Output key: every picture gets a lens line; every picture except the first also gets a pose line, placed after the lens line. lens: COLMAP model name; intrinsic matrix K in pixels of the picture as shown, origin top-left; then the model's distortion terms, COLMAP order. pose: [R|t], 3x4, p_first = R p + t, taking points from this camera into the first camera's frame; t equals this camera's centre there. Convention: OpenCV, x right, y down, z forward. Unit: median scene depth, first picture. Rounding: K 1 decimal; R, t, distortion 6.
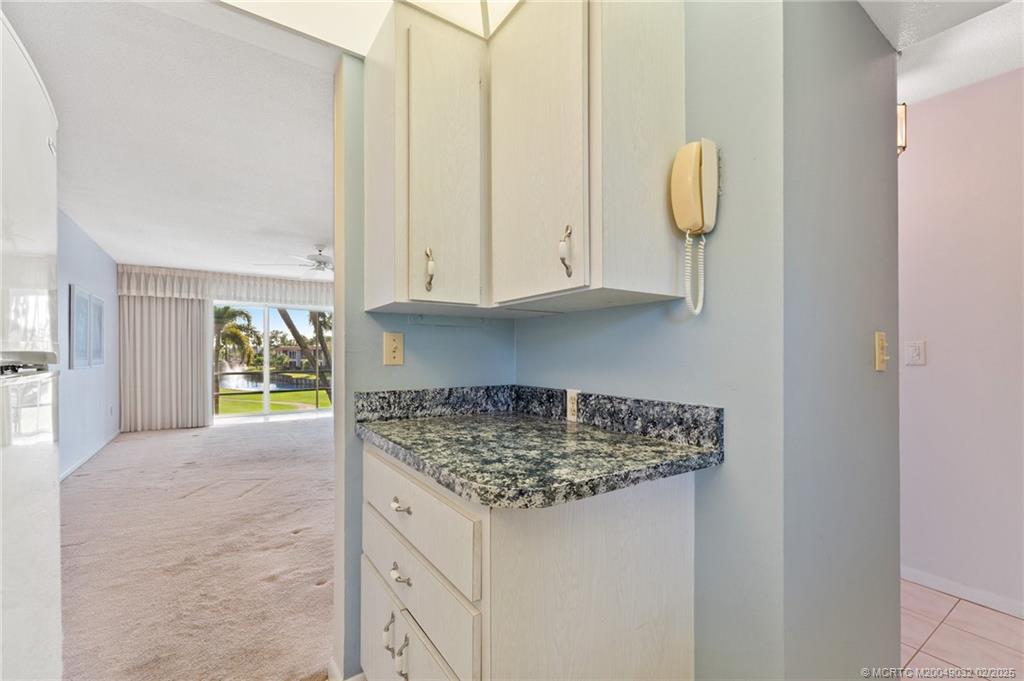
lens RADIAL K [[431.8, 0, 515.3], [0, 431.8, 344.4], [0, 0, 1]] dist [0.004590, 0.000432]
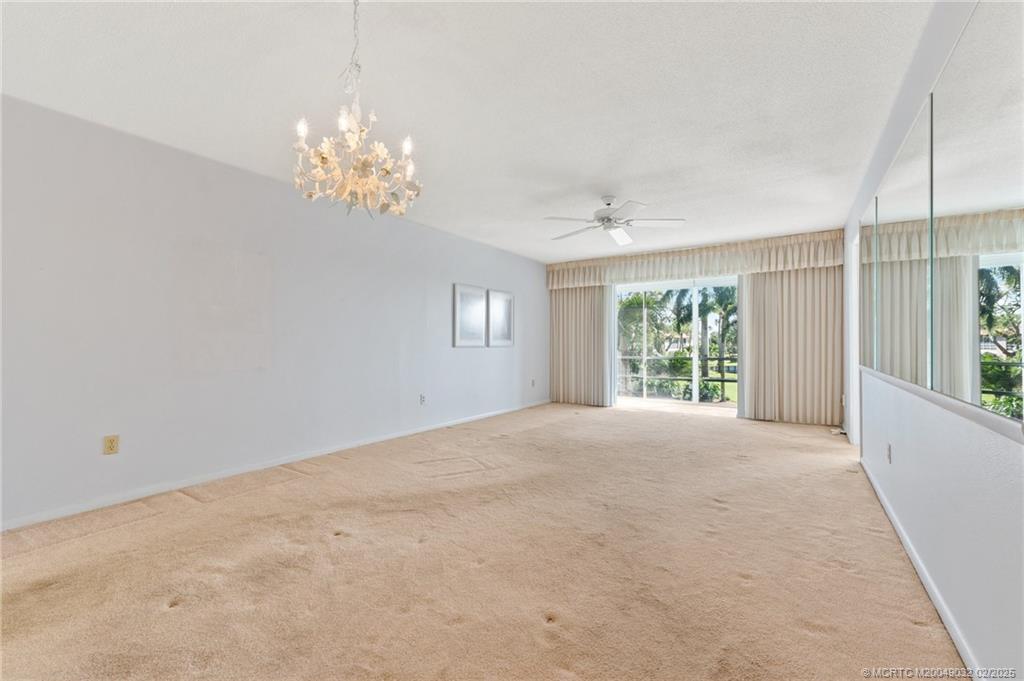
lens RADIAL K [[431.8, 0, 515.3], [0, 431.8, 344.4], [0, 0, 1]] dist [0.004590, 0.000432]
pose [[0.376386, 0.001448, -0.926462, 0.194535], [0.021034, 0.999728, 0.010108, 0.027420], [0.926224, -0.023292, 0.376253, 0.472698]]
